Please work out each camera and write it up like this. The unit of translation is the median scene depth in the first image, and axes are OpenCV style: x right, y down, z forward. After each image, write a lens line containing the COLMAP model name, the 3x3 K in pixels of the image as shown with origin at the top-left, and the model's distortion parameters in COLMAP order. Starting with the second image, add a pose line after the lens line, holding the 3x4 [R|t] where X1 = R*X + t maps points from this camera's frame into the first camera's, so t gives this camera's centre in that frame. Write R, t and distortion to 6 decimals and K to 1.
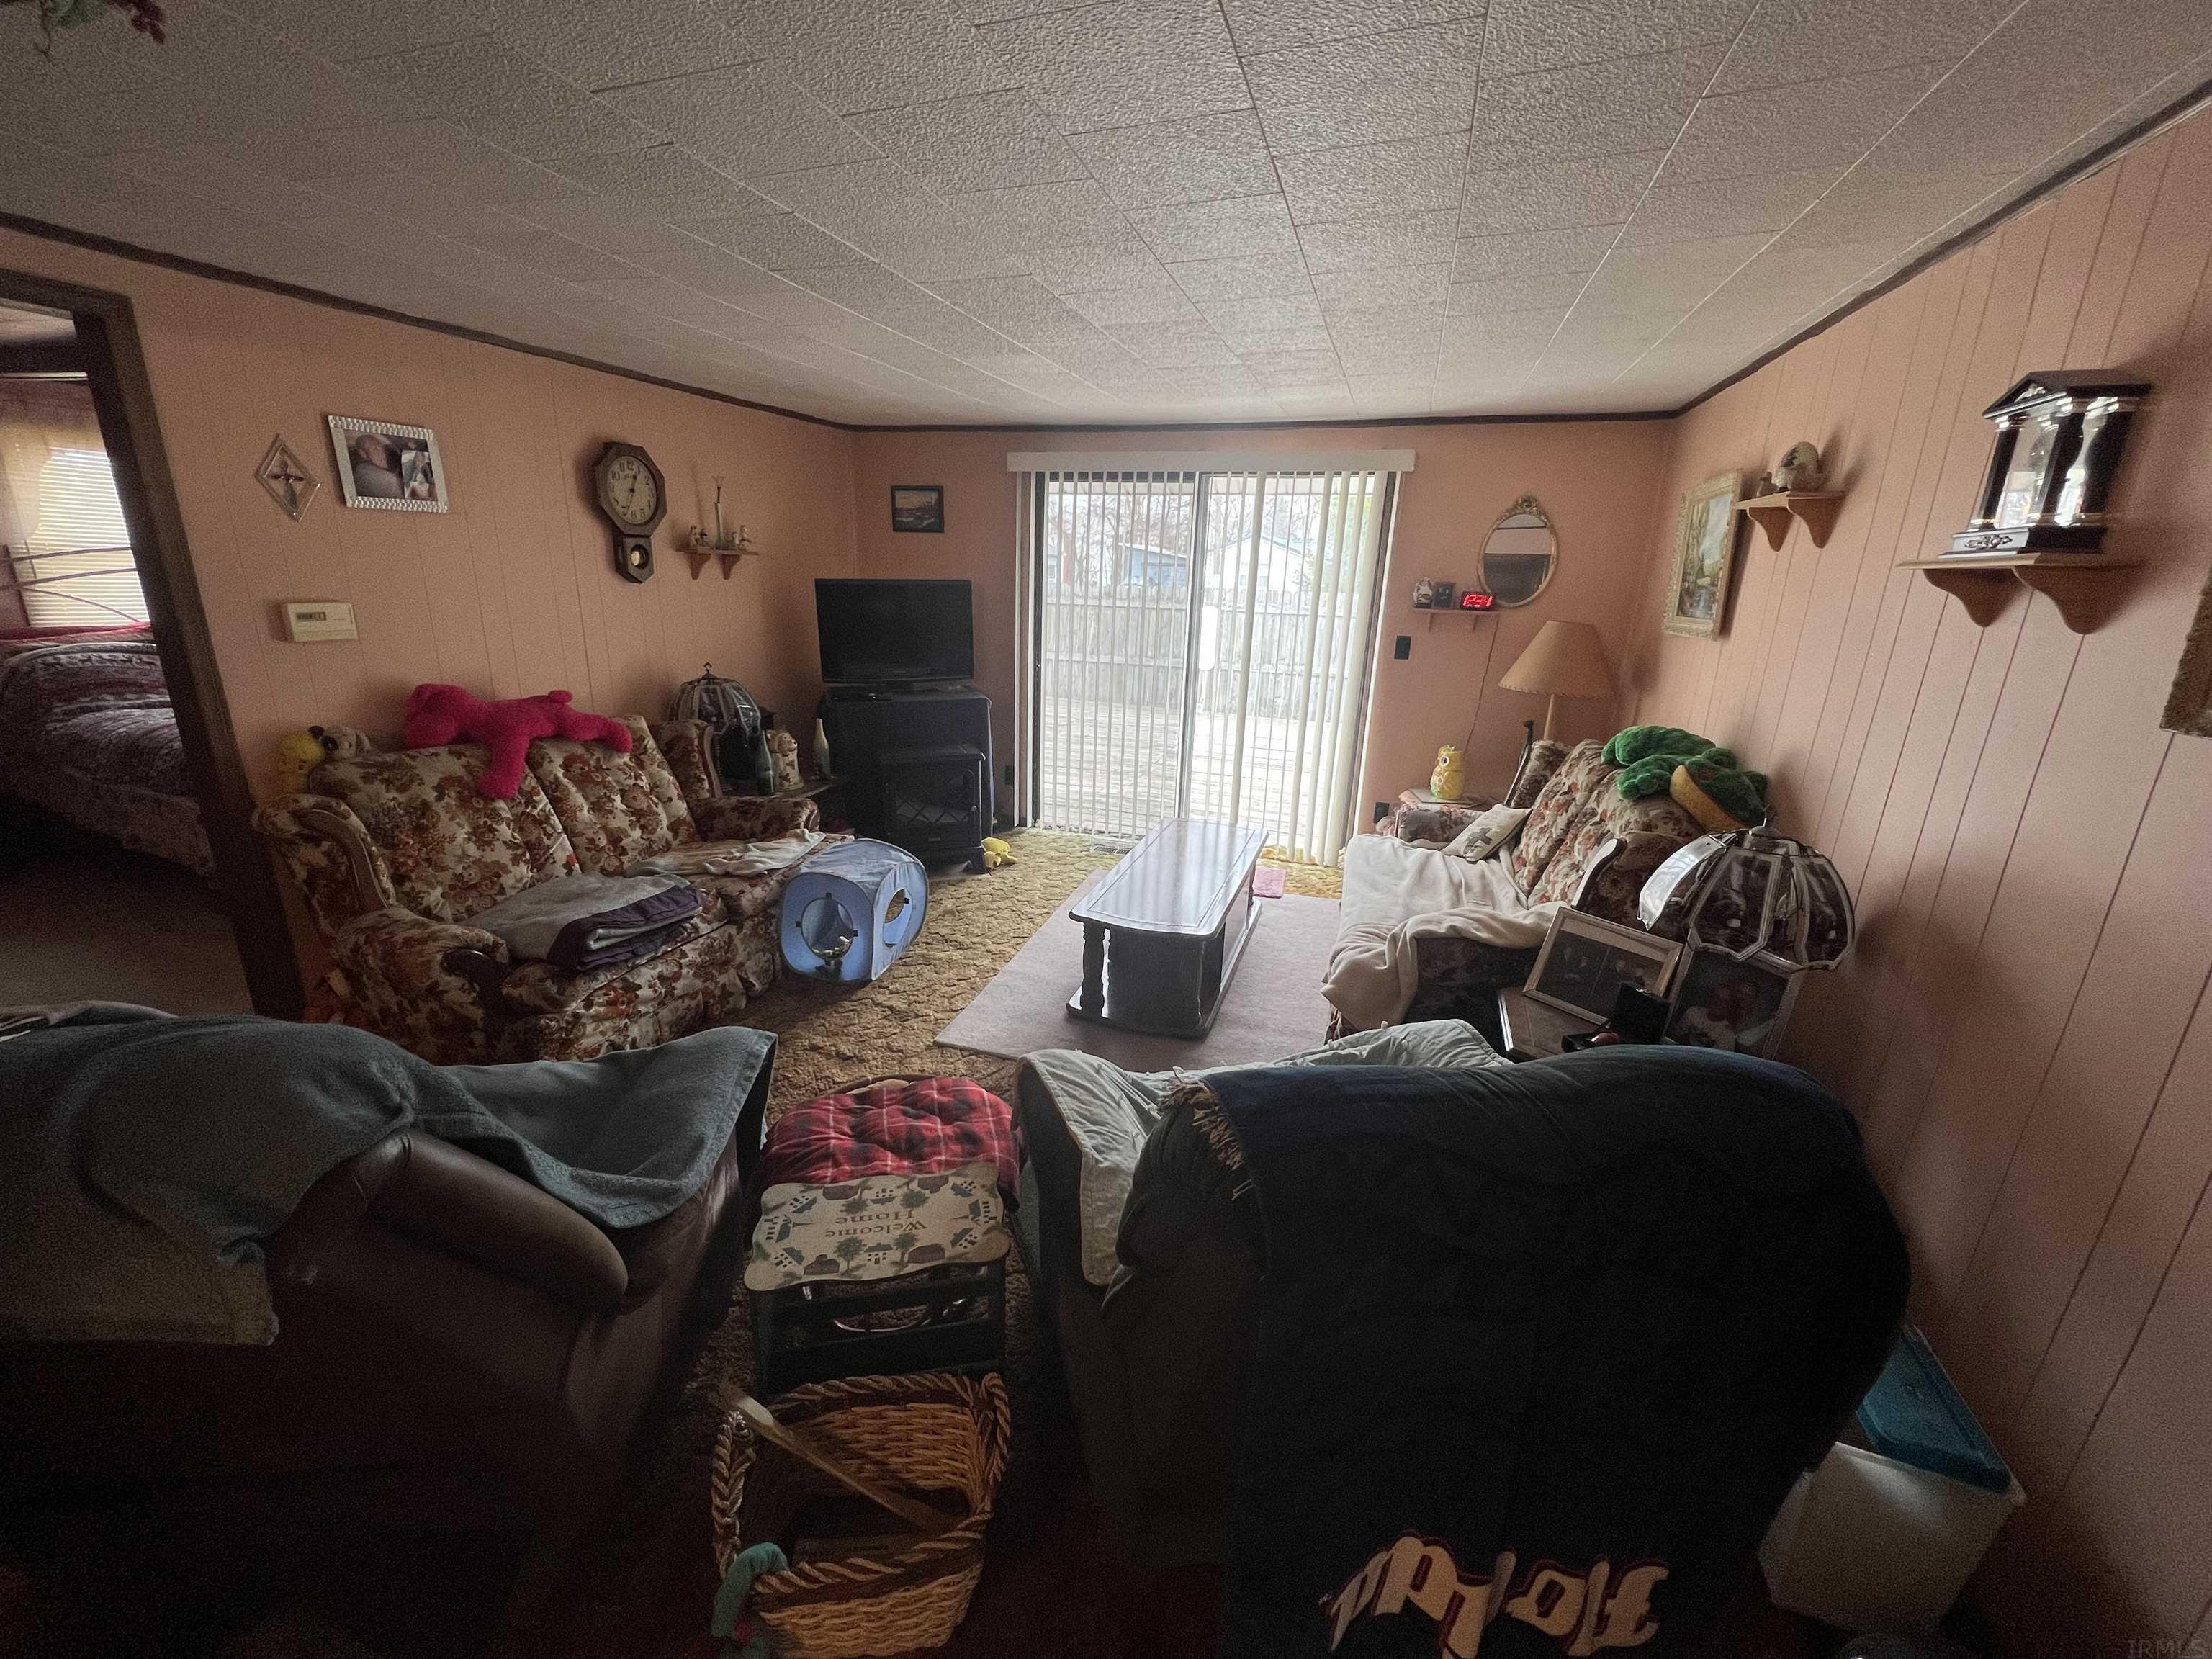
lens RADIAL K [[887.8, 0, 1101.6], [0, 887.8, 828.2], [0, 0, 1]] dist [-0.001830, -0.000430]
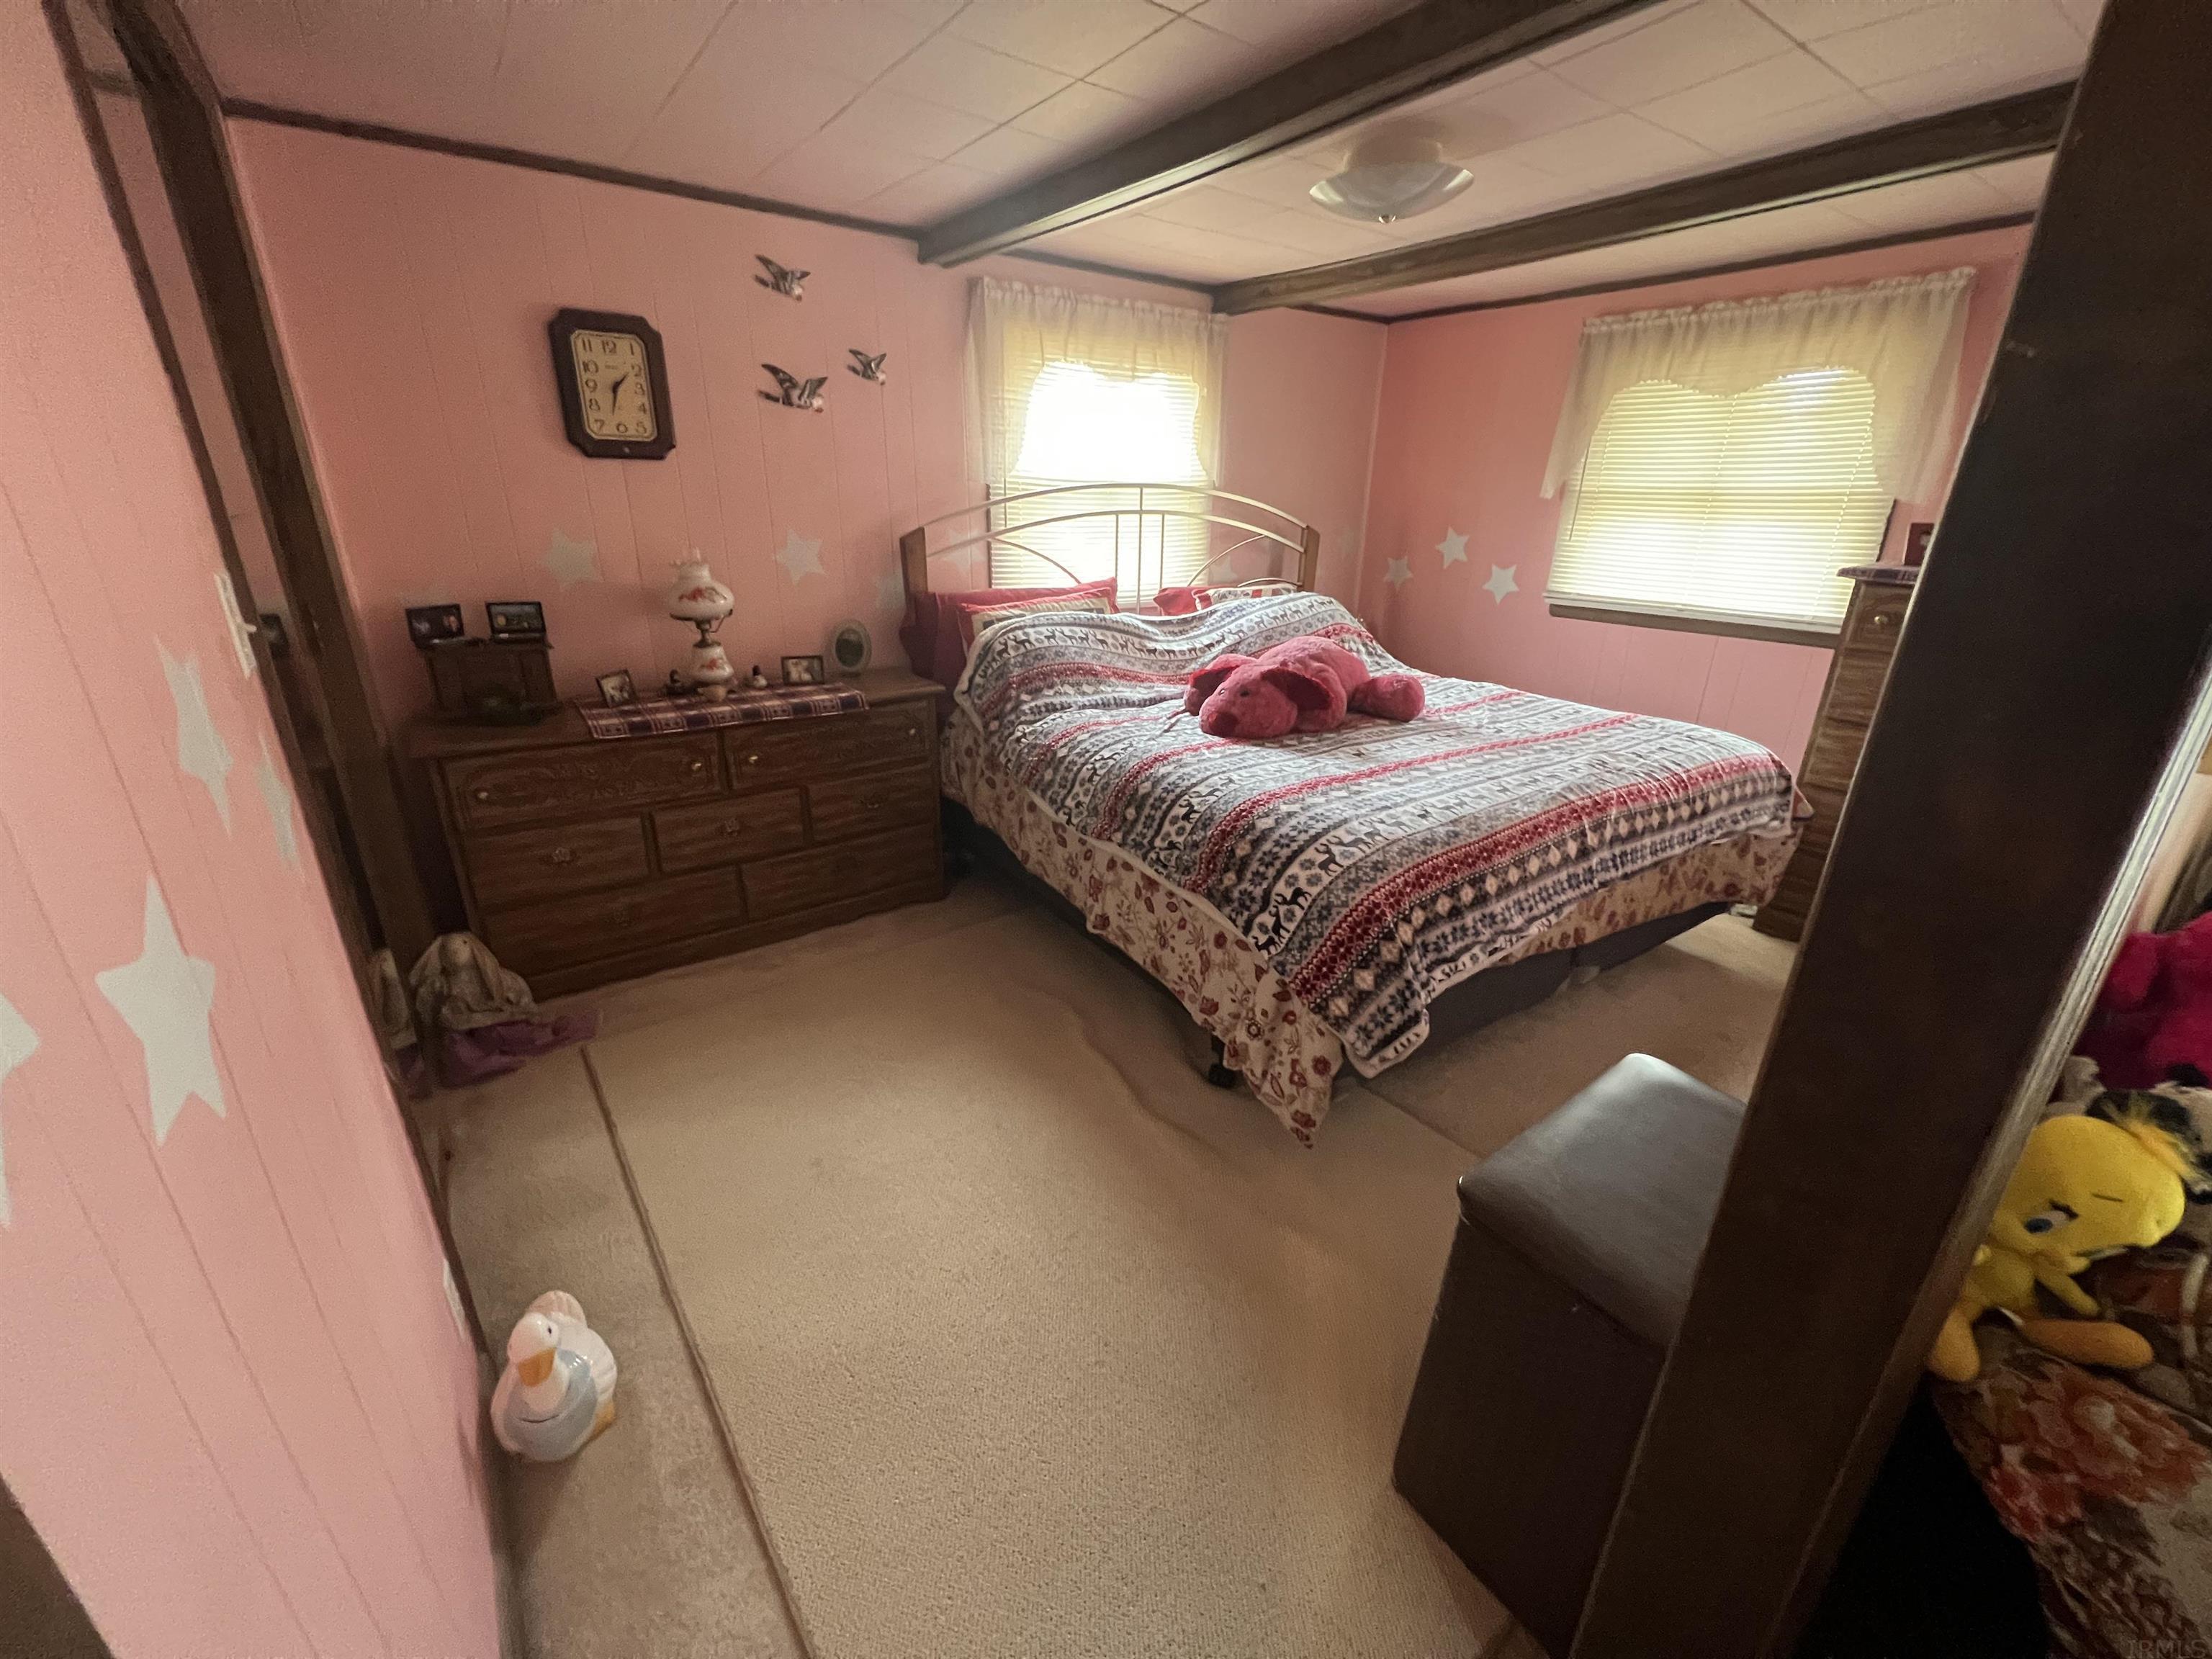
lens RADIAL K [[887.8, 0, 1102.3], [0, 887.8, 827.3], [0, 0, 1]] dist [-0.001830, -0.000430]
pose [[0.816206, 0.183641, -0.547800, -0.690768], [-0.156440, 0.982969, 0.096433, -0.113930], [0.556179, 0.006989, 0.831033, 0.413672]]
